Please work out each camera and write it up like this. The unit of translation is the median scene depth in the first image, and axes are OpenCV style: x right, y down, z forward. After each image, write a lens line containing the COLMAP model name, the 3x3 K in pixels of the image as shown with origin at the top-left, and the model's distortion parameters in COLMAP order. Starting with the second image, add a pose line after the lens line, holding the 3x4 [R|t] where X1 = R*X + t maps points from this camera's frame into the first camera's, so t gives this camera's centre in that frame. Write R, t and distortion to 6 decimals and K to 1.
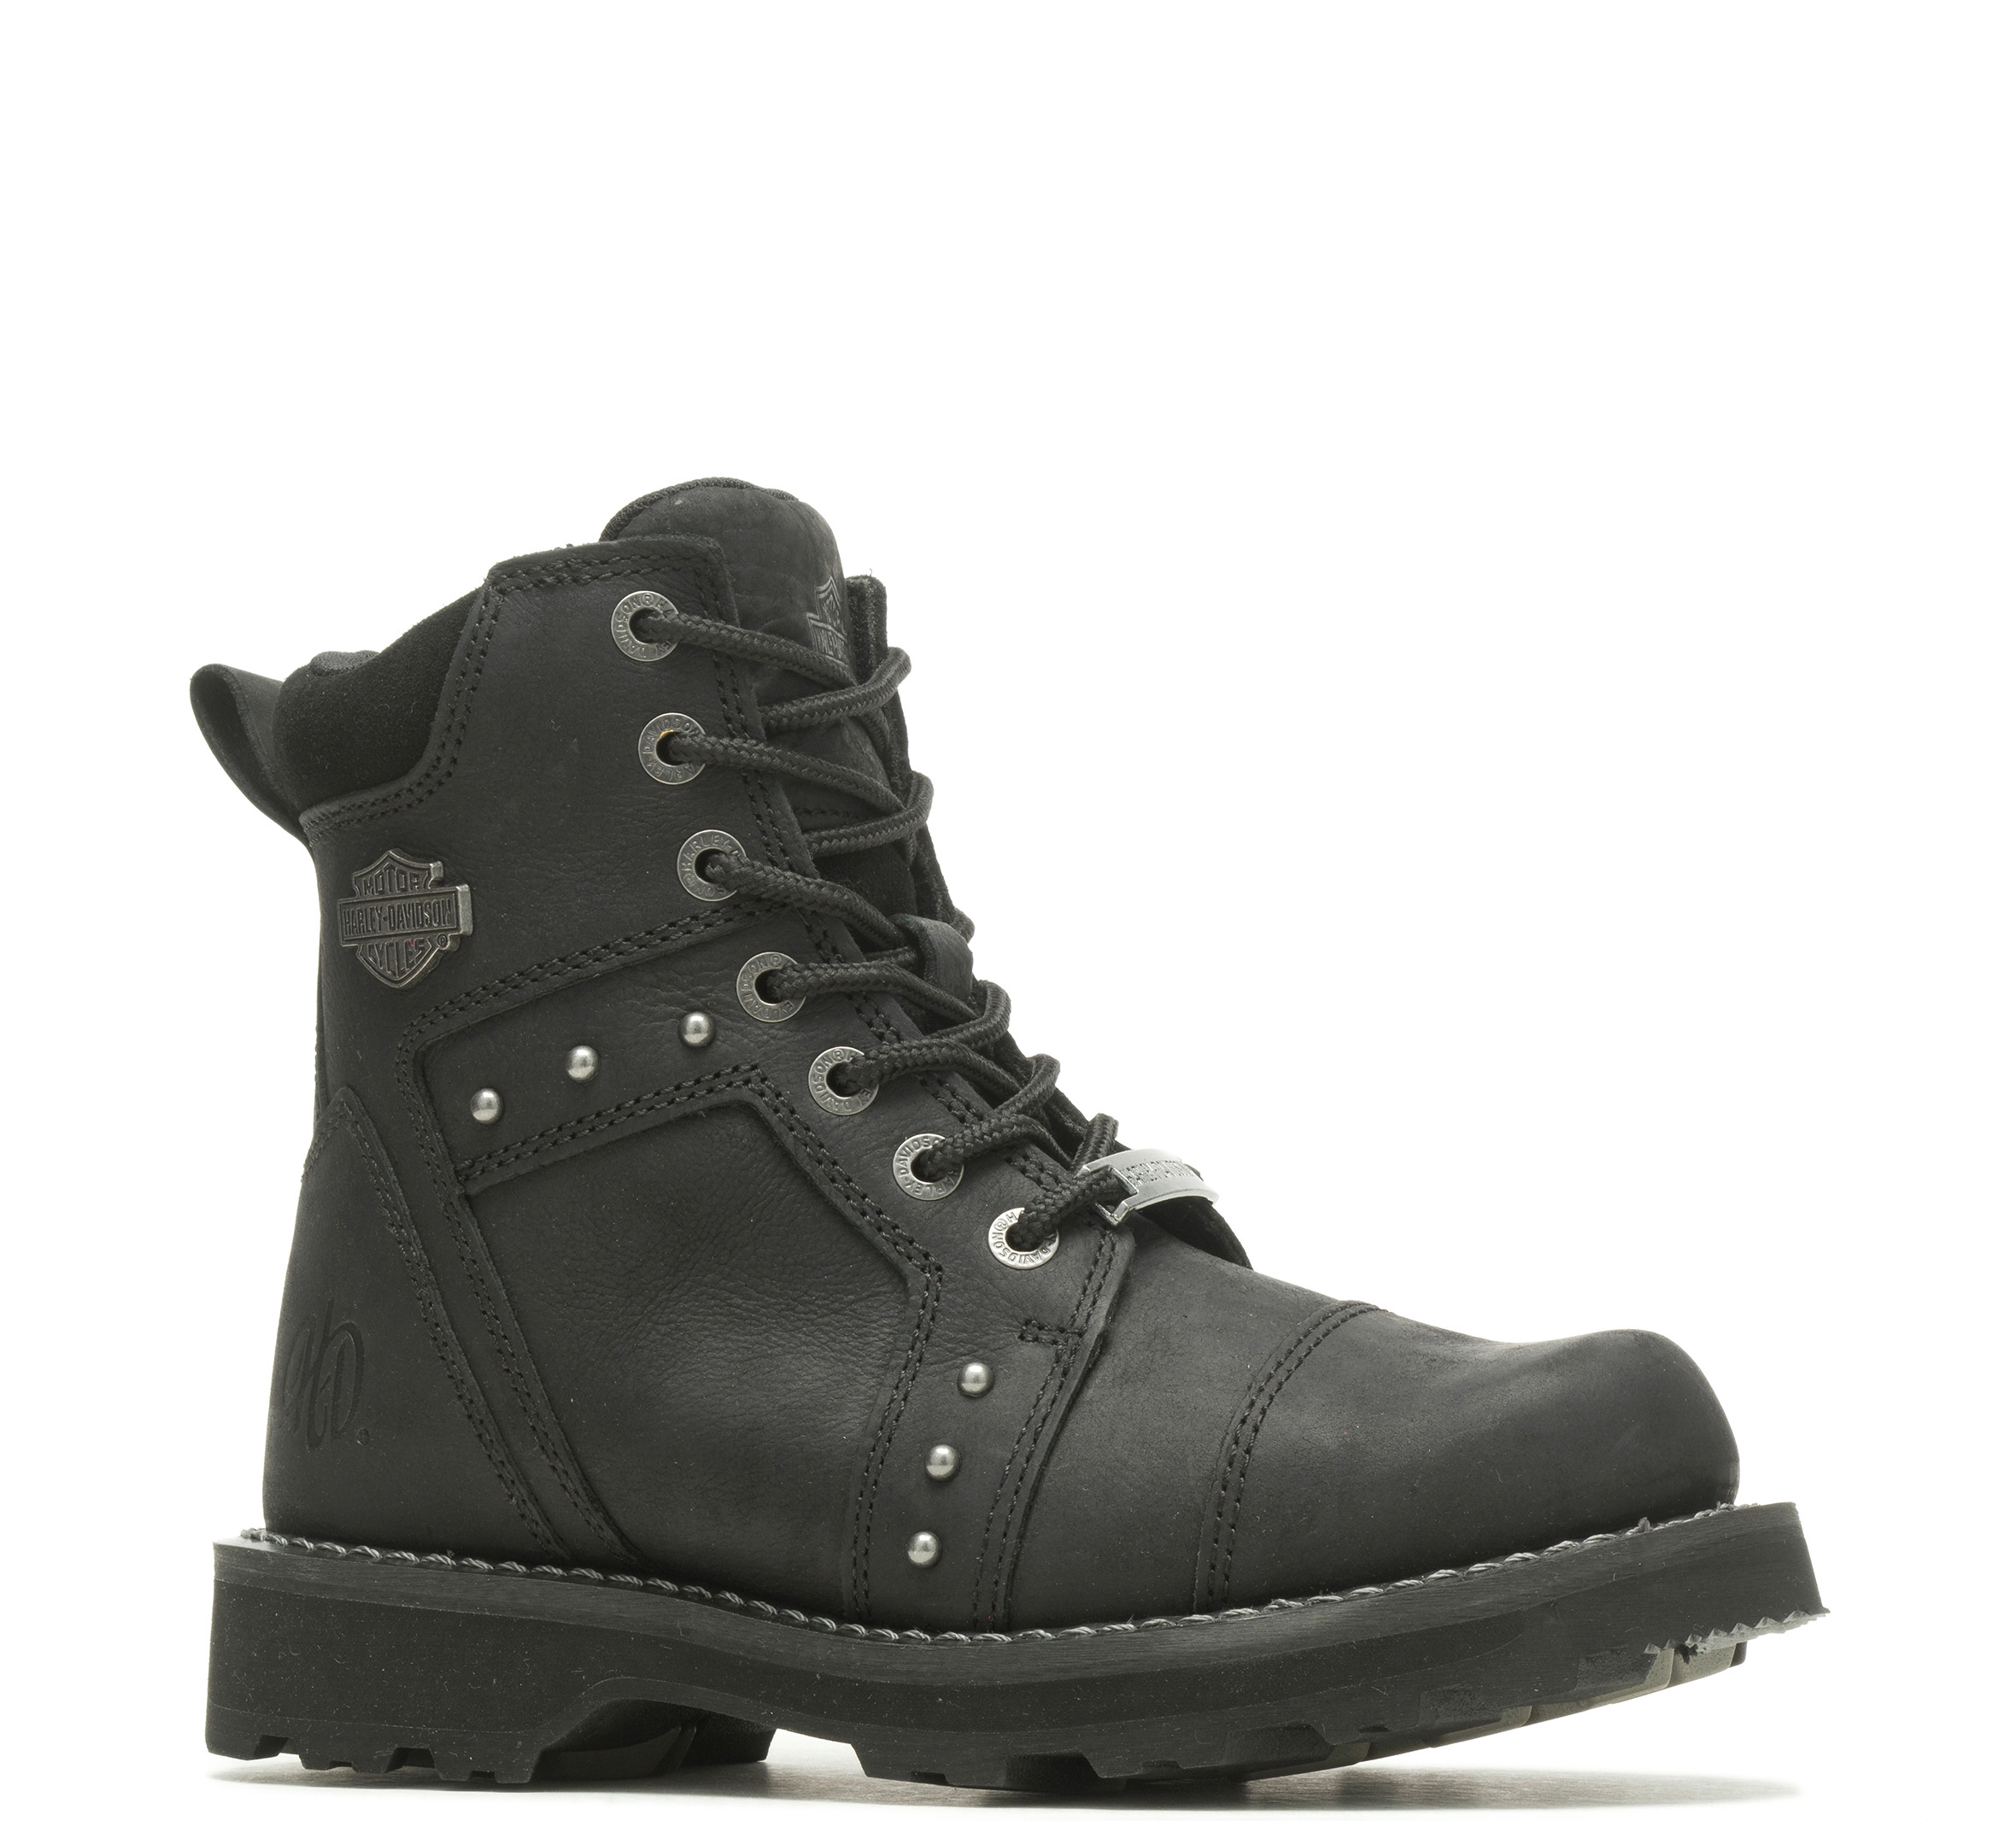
lens RADIAL K [[10618.8, 0, 1008.0], [0, 10618.8, 910.5], [0, 0, 1]] dist [0.569534, -8.633670]
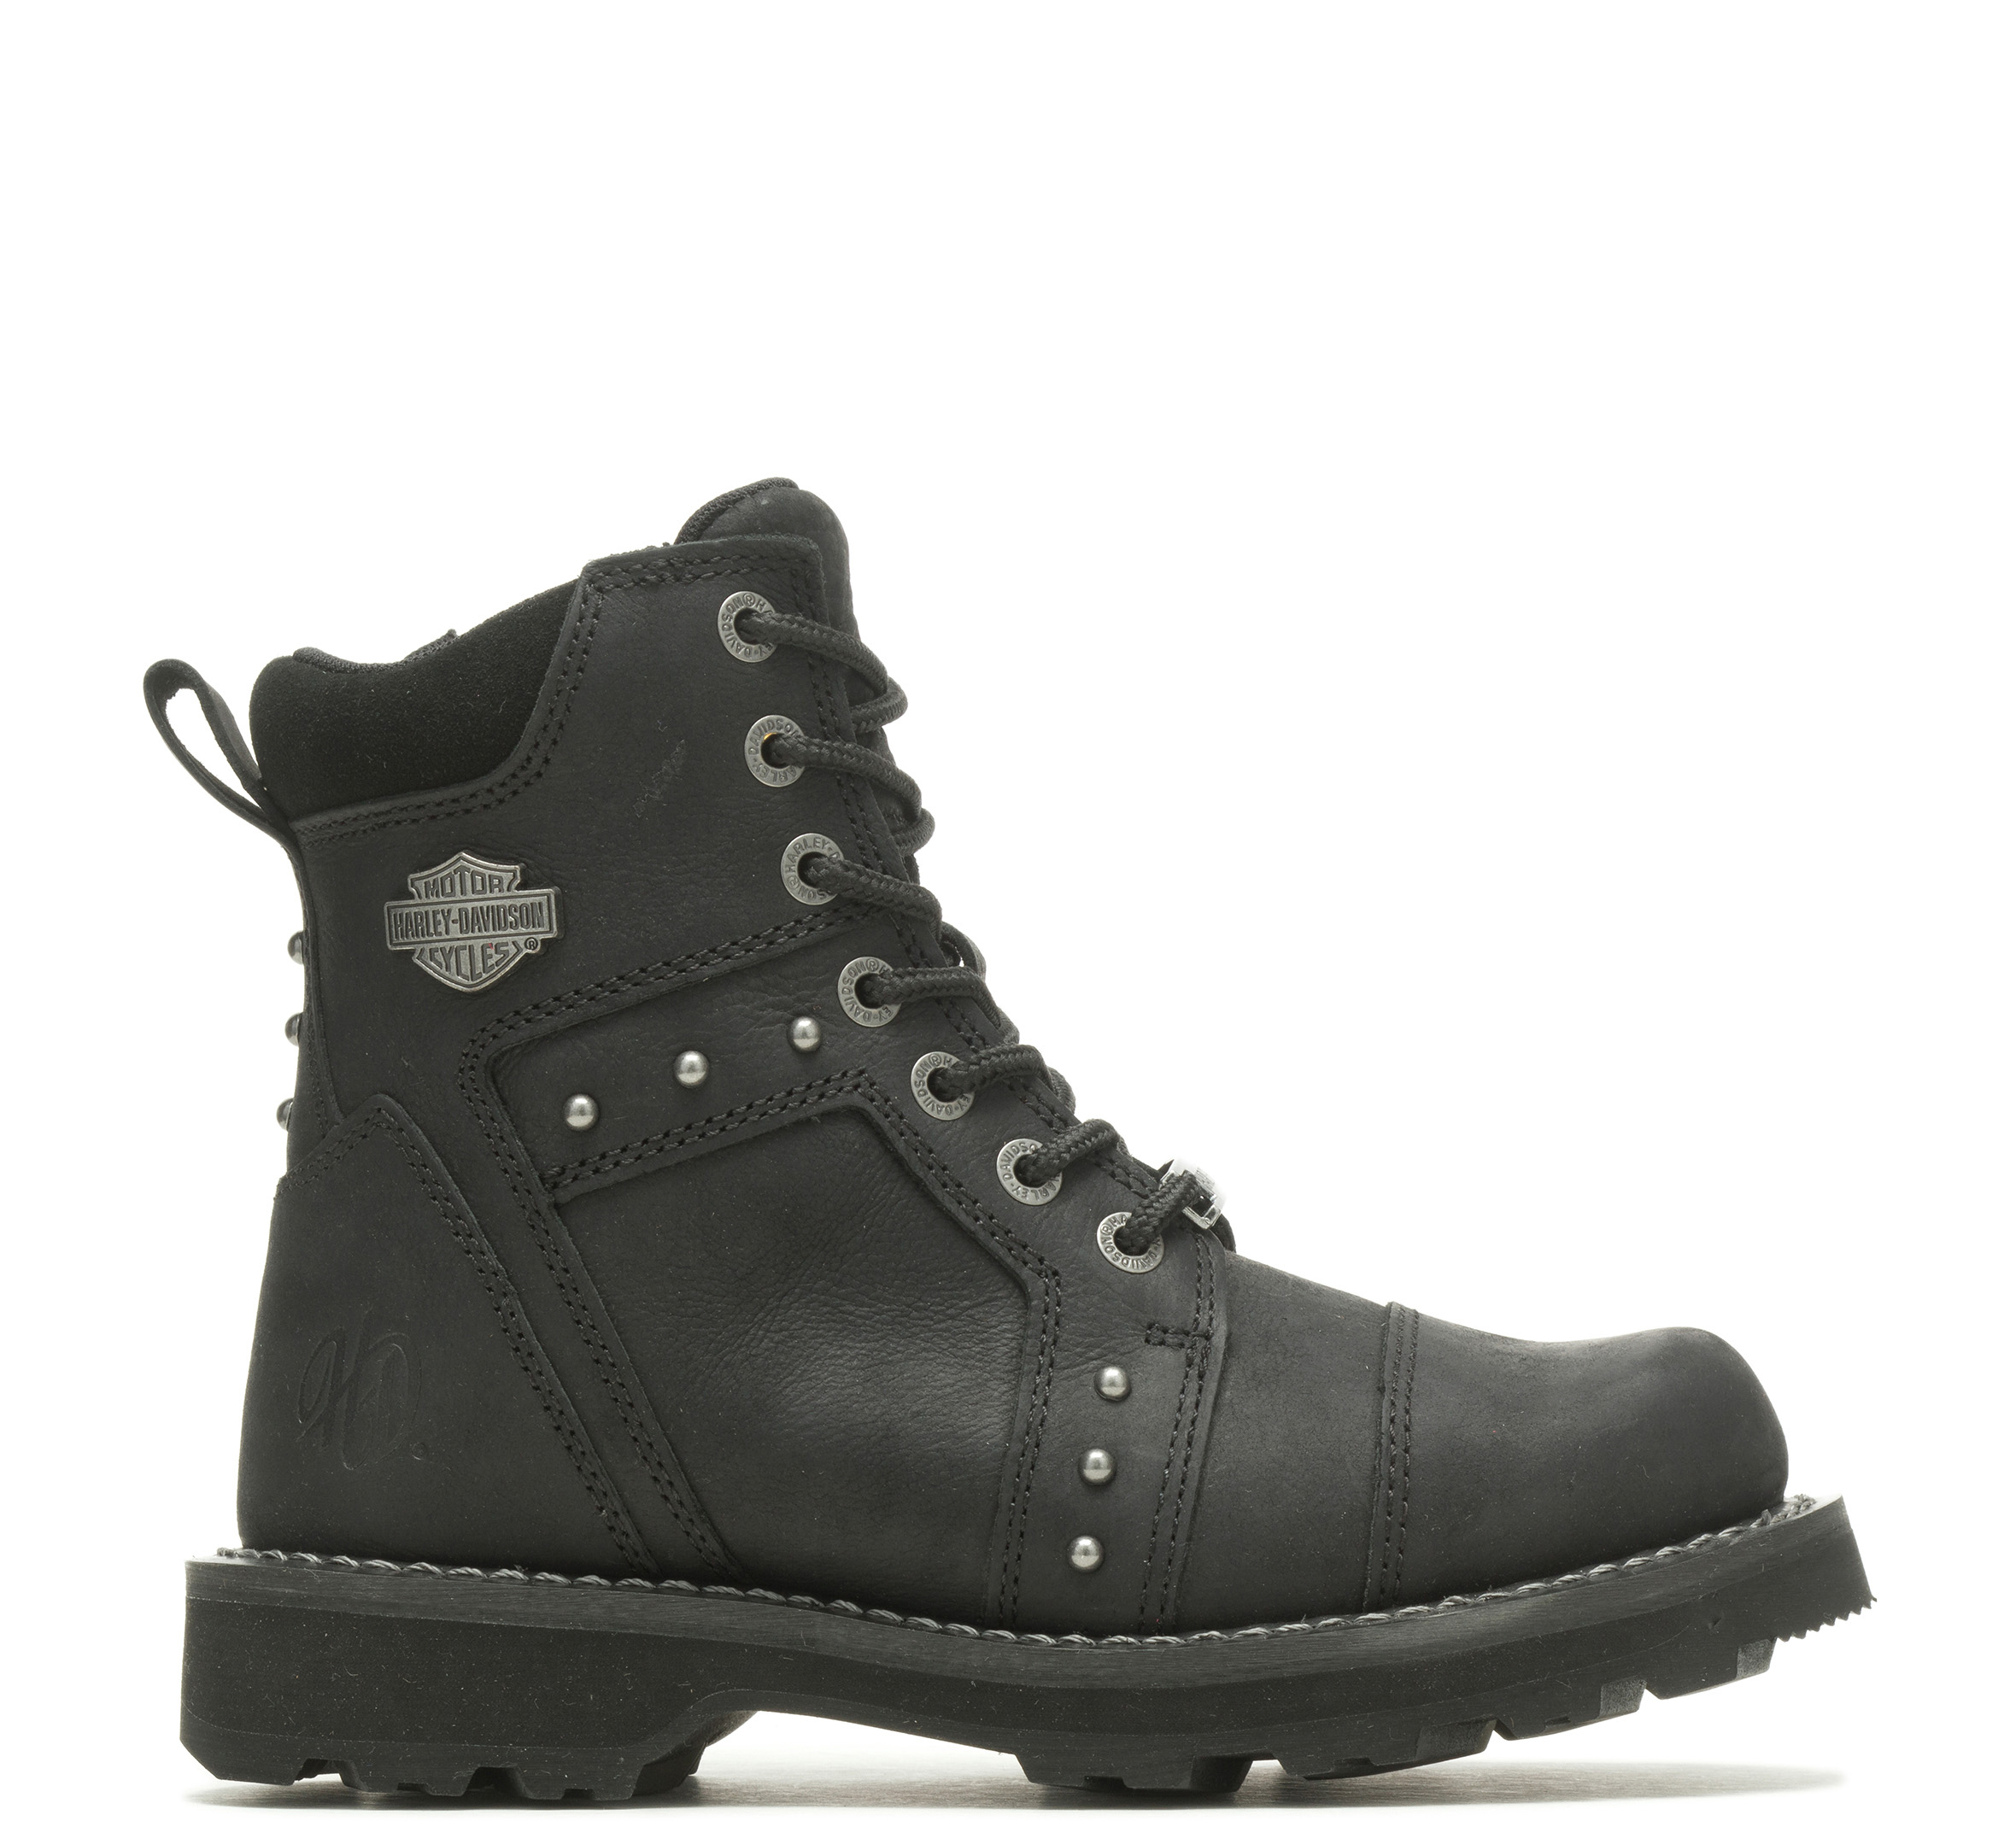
lens RADIAL K [[10618.8, 0, 1008.0], [0, 10618.8, 910.5], [0, 0, 1]] dist [0.569534, -8.633670]
pose [[0.926951, 0.004739, 0.375153, -0.383420], [-0.003589, 0.999986, -0.003765, 0.003304], [-0.375165, 0.002144, 0.926955, 0.073863]]
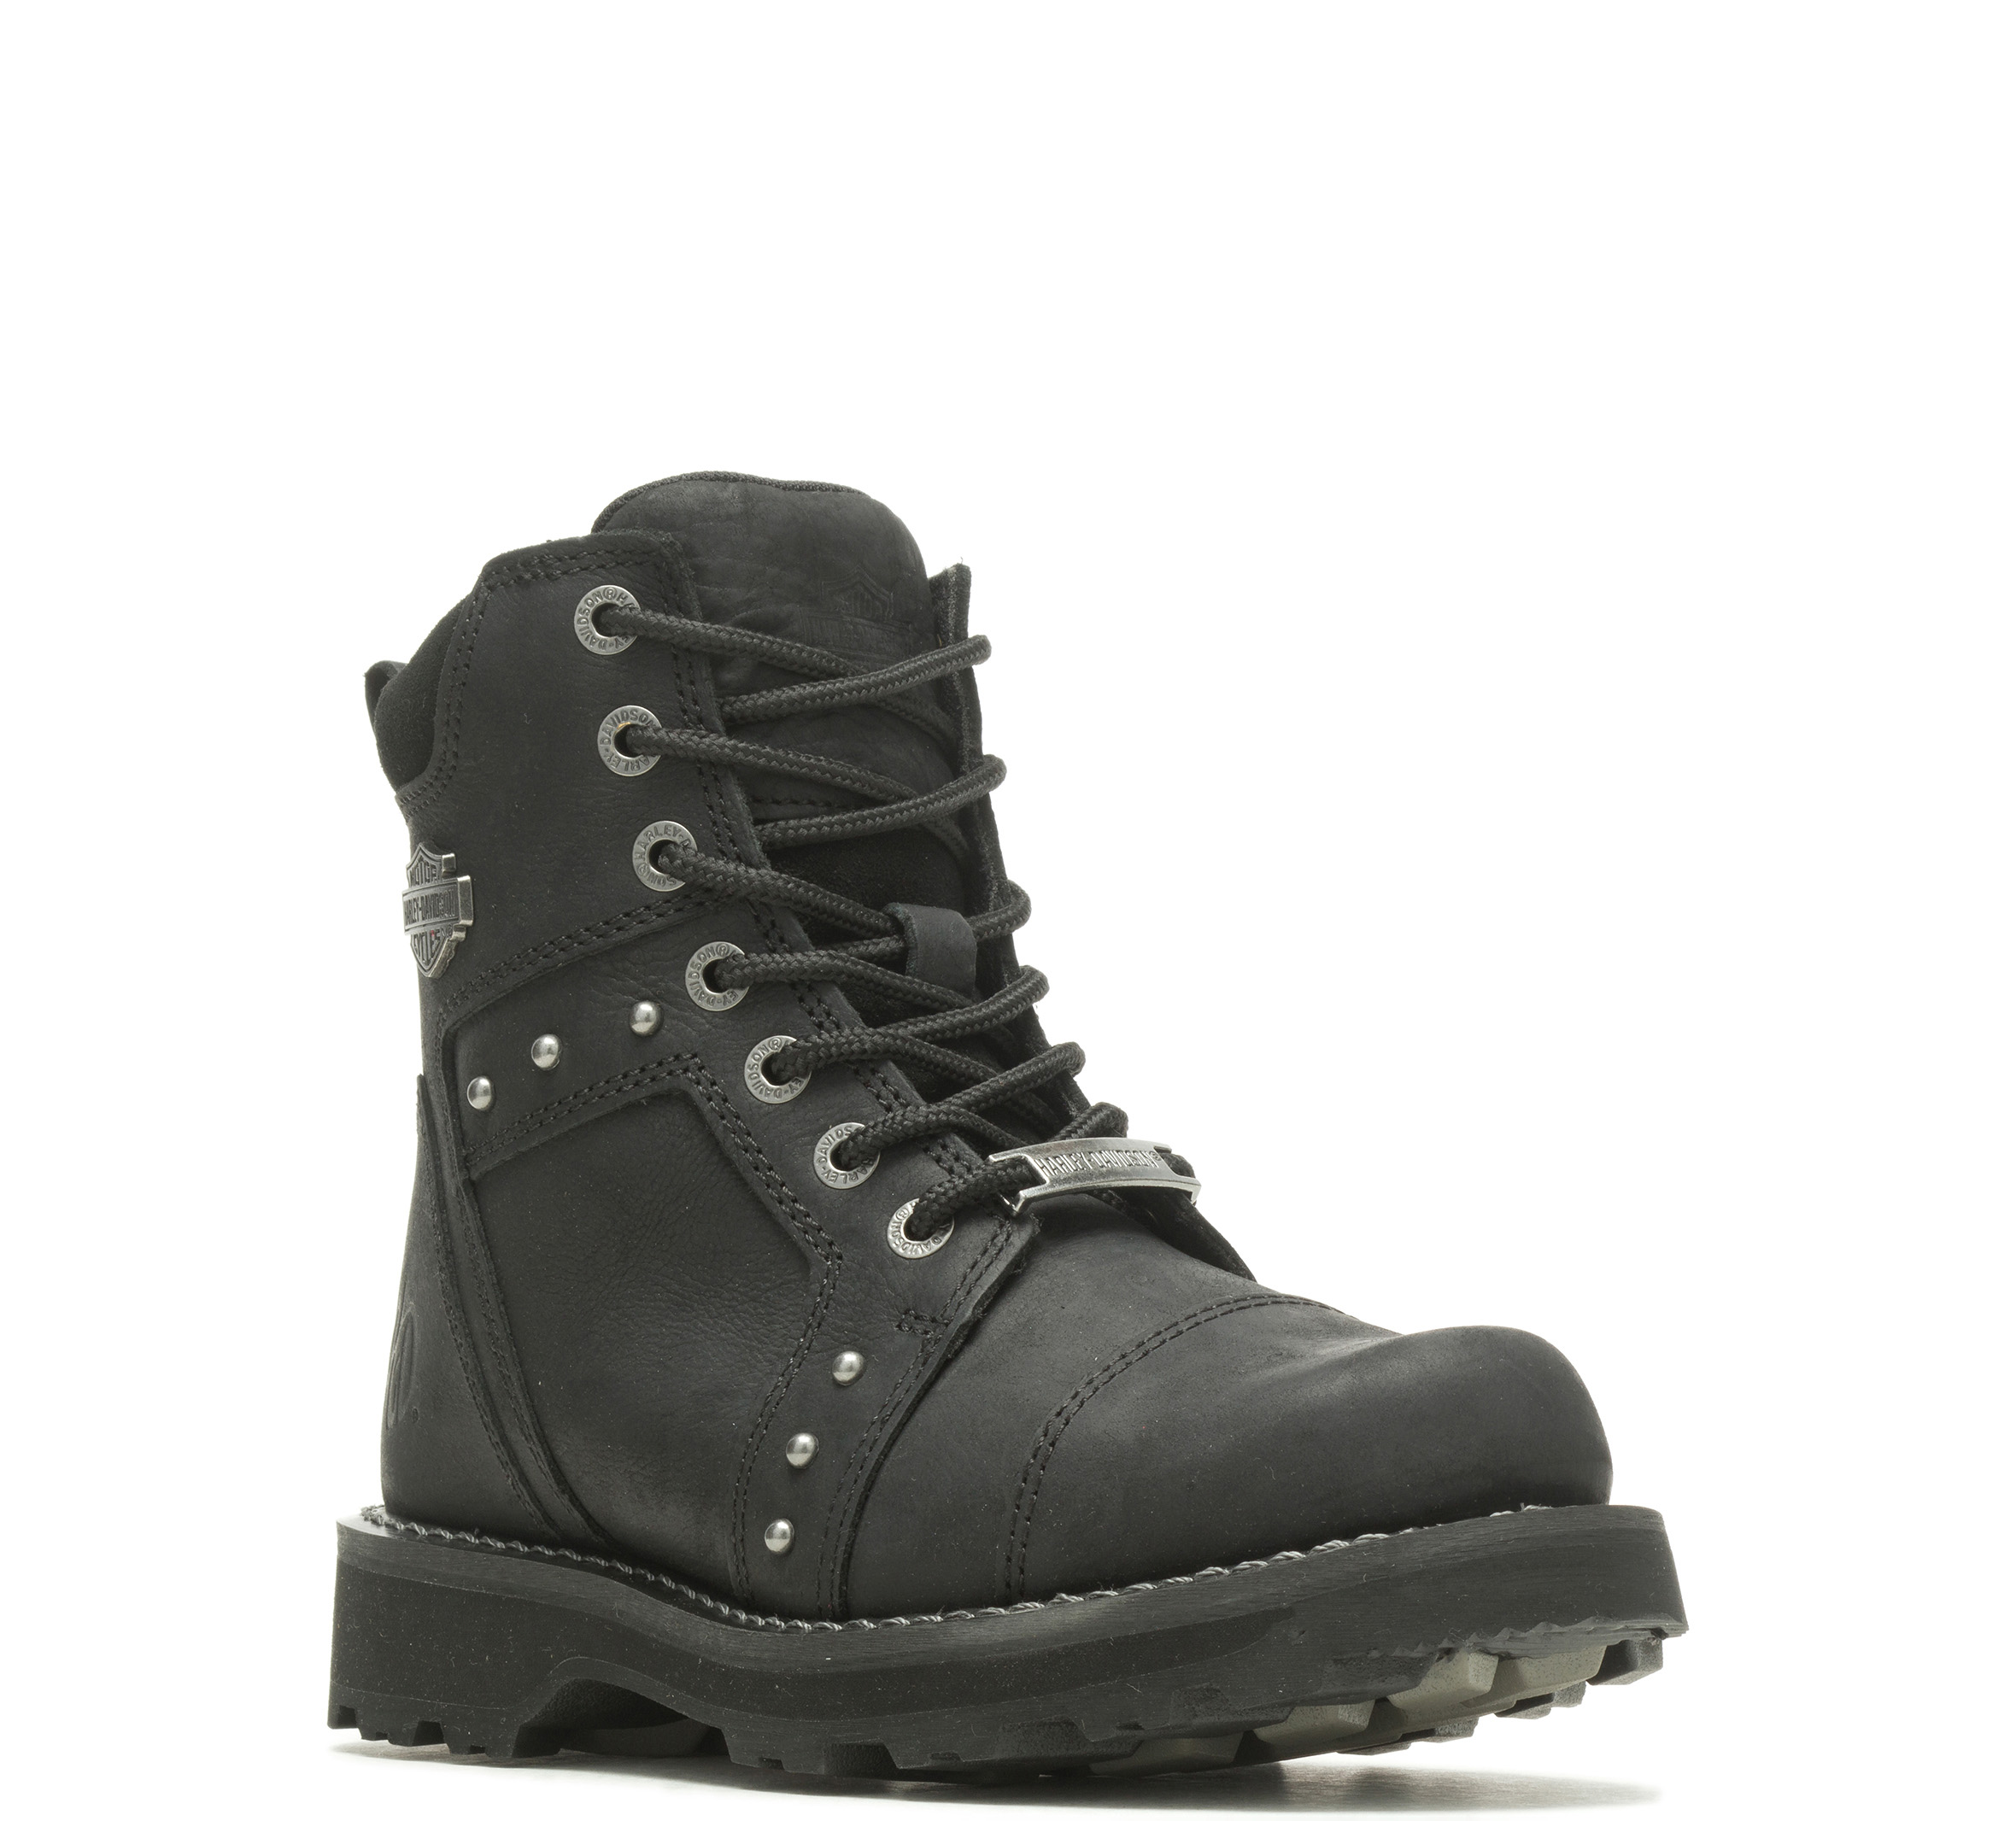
lens RADIAL K [[10618.8, 0, 1008.0], [0, 10618.8, 910.5], [0, 0, 1]] dist [0.569534, -8.633670]
pose [[0.921173, -0.003231, -0.389140, 0.395754], [0.004733, 0.999985, 0.002899, -0.001845], [0.389125, -0.004512, 0.921174, 0.081942]]
